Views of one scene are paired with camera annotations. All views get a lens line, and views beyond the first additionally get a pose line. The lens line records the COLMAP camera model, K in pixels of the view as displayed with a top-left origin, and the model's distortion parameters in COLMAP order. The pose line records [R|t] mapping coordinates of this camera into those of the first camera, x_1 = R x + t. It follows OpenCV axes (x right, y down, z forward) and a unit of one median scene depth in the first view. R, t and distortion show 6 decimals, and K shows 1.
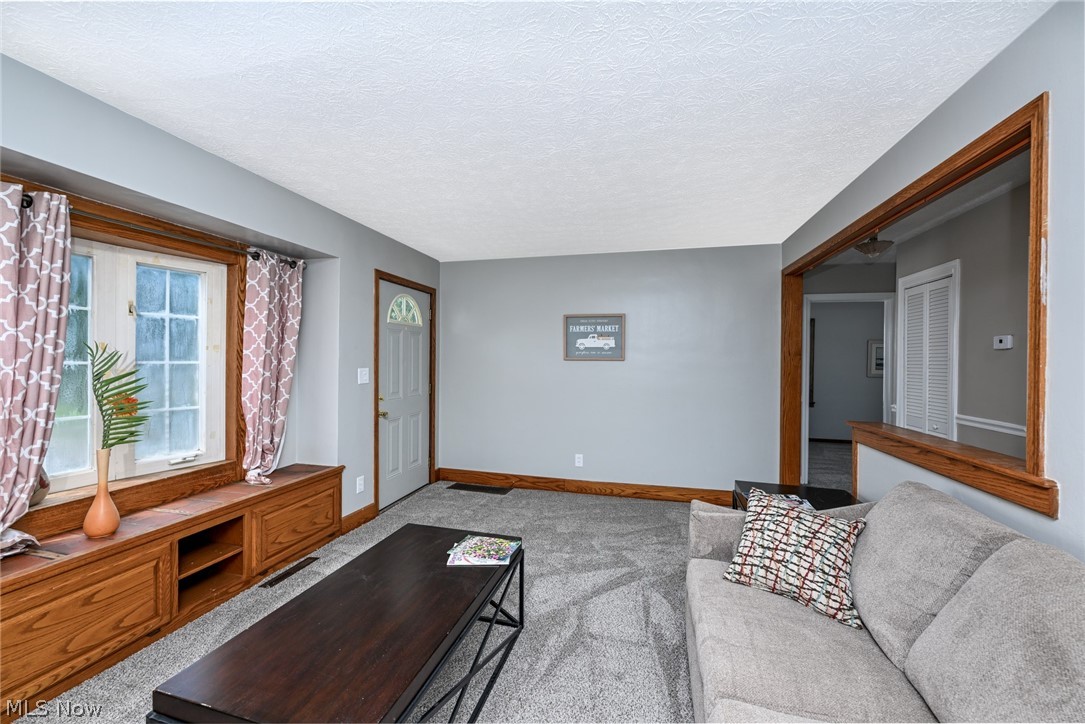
lens RADIAL K [[438.7, 0, 539.0], [0, 438.7, 360.3], [0, 0, 1]] dist [-0.001188, -0.000577]
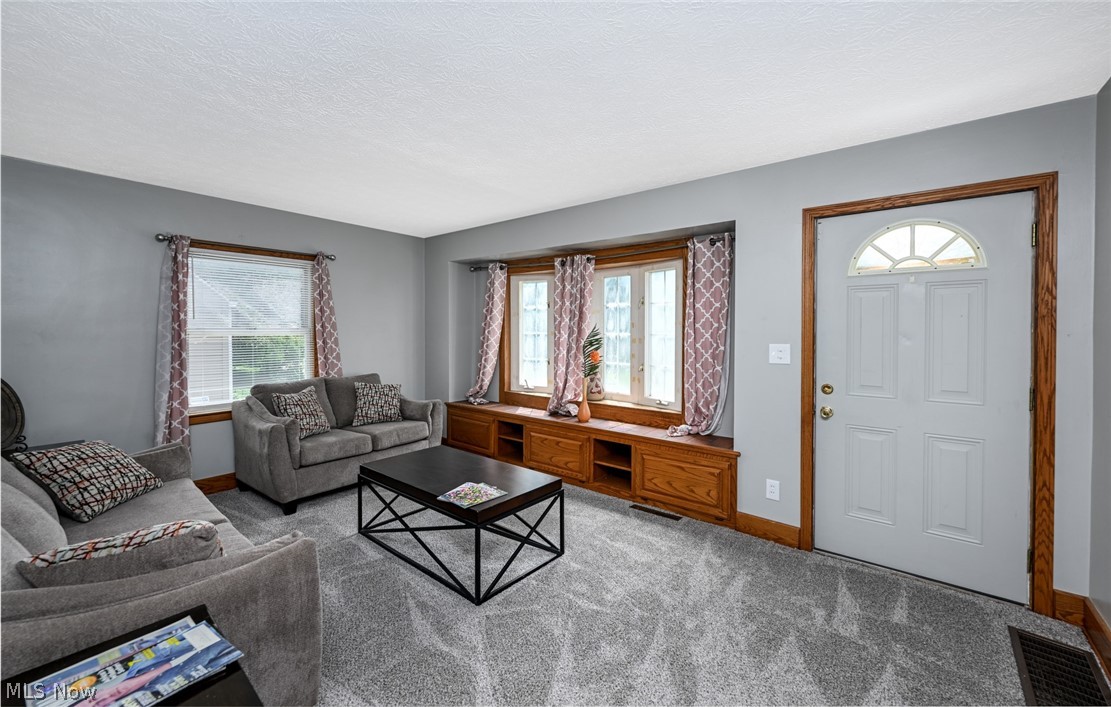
lens RADIAL K [[443.5, 0, 561.6], [0, 443.5, 336.1], [0, 0, 1]] dist [-0.000513, 0.000192]
pose [[-0.416738, 0.000857, -0.909026, 0.611039], [-0.011045, 0.999921, 0.006006, 0.002861], [0.908960, 0.012543, -0.416696, 1.232639]]
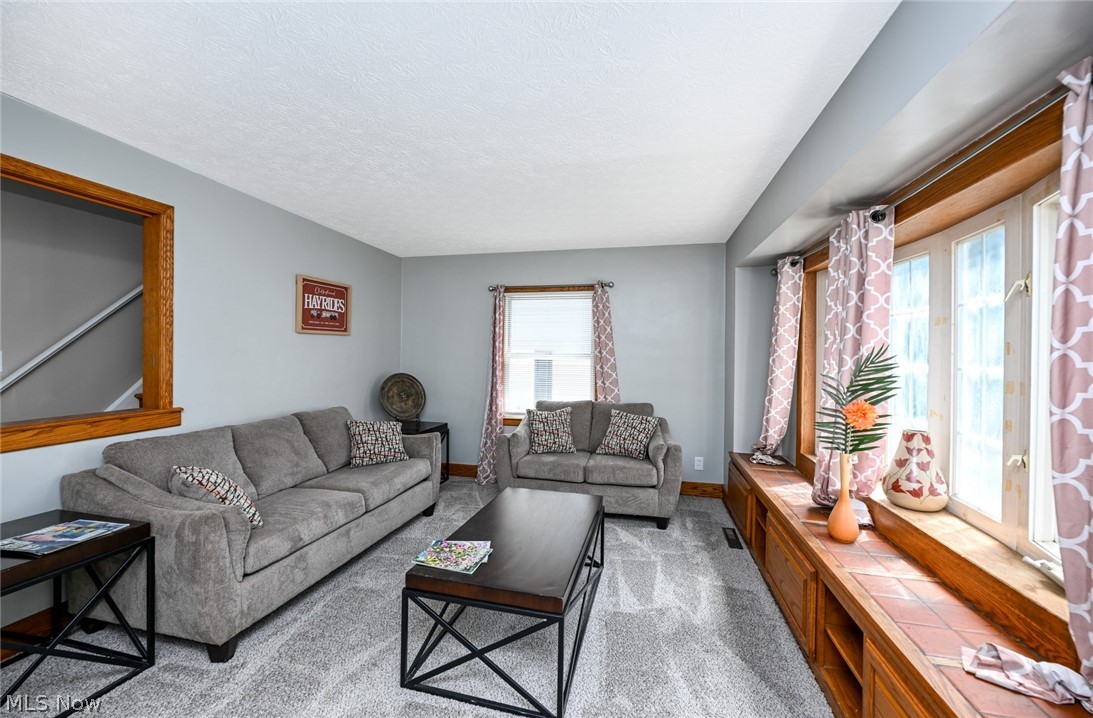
lens RADIAL K [[433.9, 0, 532.7], [0, 433.9, 355.6], [0, 0, 1]] dist [-0.002981, 0.000654]
pose [[-0.999709, -0.023891, -0.003469, -0.203303], [-0.023921, 0.999674, 0.008893, -0.007925], [0.003255, 0.008973, -0.999954, 1.404314]]
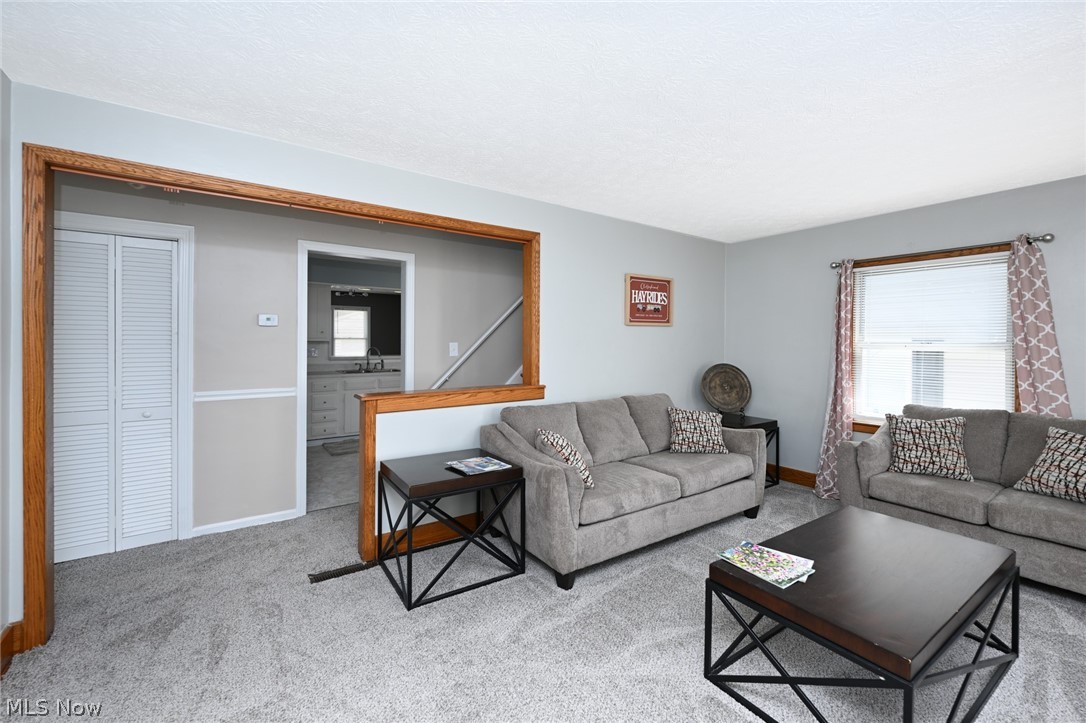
lens RADIAL K [[439.1, 0, 543.6], [0, 439.1, 341.2], [0, 0, 1]] dist [-0.001188, -0.000577]
pose [[-0.761635, -0.017292, 0.647775, -0.250470], [-0.012336, 0.999850, 0.012187, -0.008295], [-0.647889, 0.001292, -0.761734, 1.413495]]
